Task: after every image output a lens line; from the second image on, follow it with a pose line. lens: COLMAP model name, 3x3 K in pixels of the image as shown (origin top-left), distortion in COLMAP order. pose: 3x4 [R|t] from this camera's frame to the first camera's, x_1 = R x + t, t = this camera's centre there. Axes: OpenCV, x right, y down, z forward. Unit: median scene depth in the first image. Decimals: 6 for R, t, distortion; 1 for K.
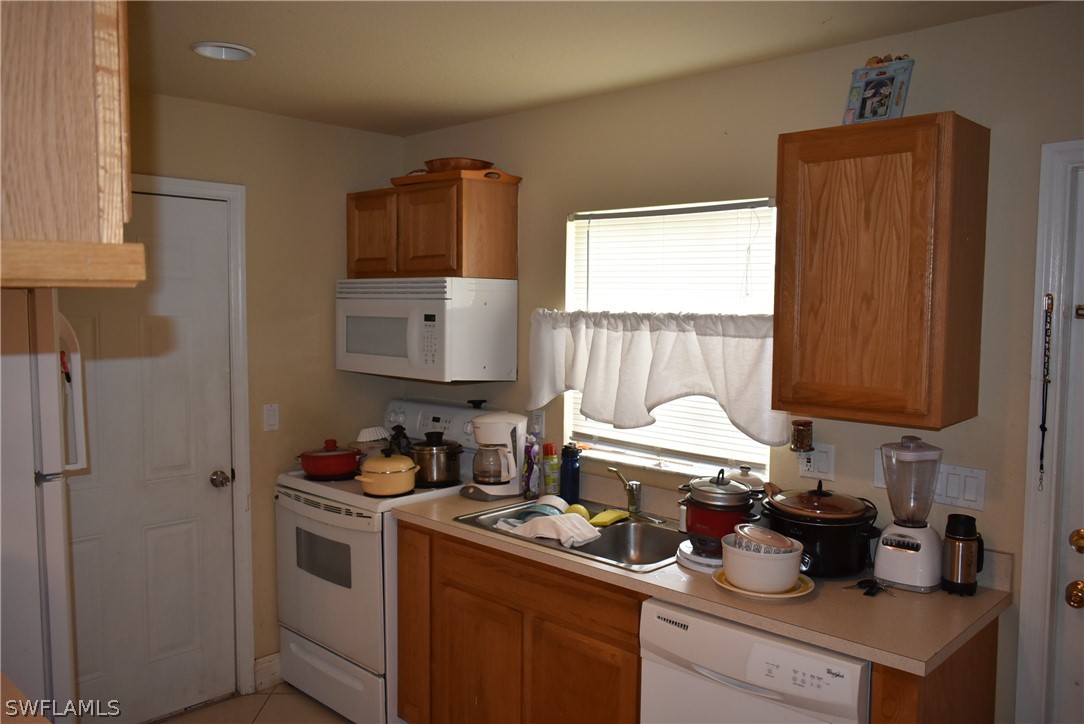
lens RADIAL K [[854.1, 0, 542.0], [0, 854.1, 362.0], [0, 0, 1]] dist [-0.007028, -0.004500]
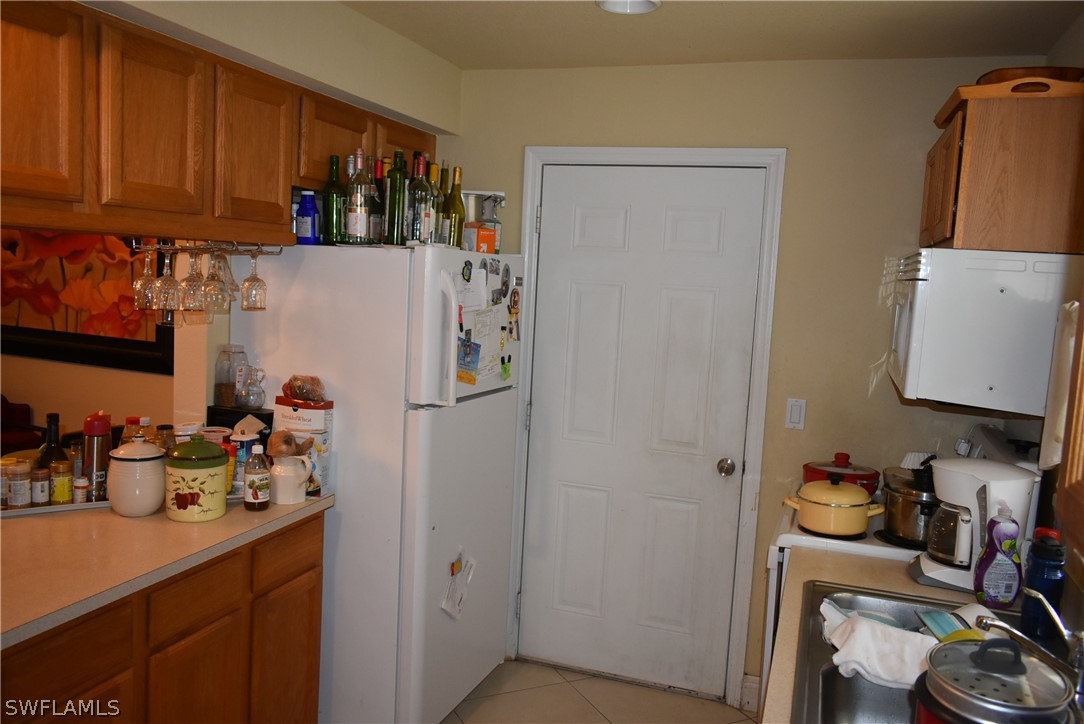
lens RADIAL K [[854.1, 0, 542.0], [0, 854.1, 362.0], [0, 0, 1]] dist [-0.007028, -0.004500]
pose [[0.424437, 0.112179, -0.898481, 0.375524], [-0.112384, 0.991149, 0.070659, -0.021325], [0.898456, 0.070985, 0.433288, 0.417006]]
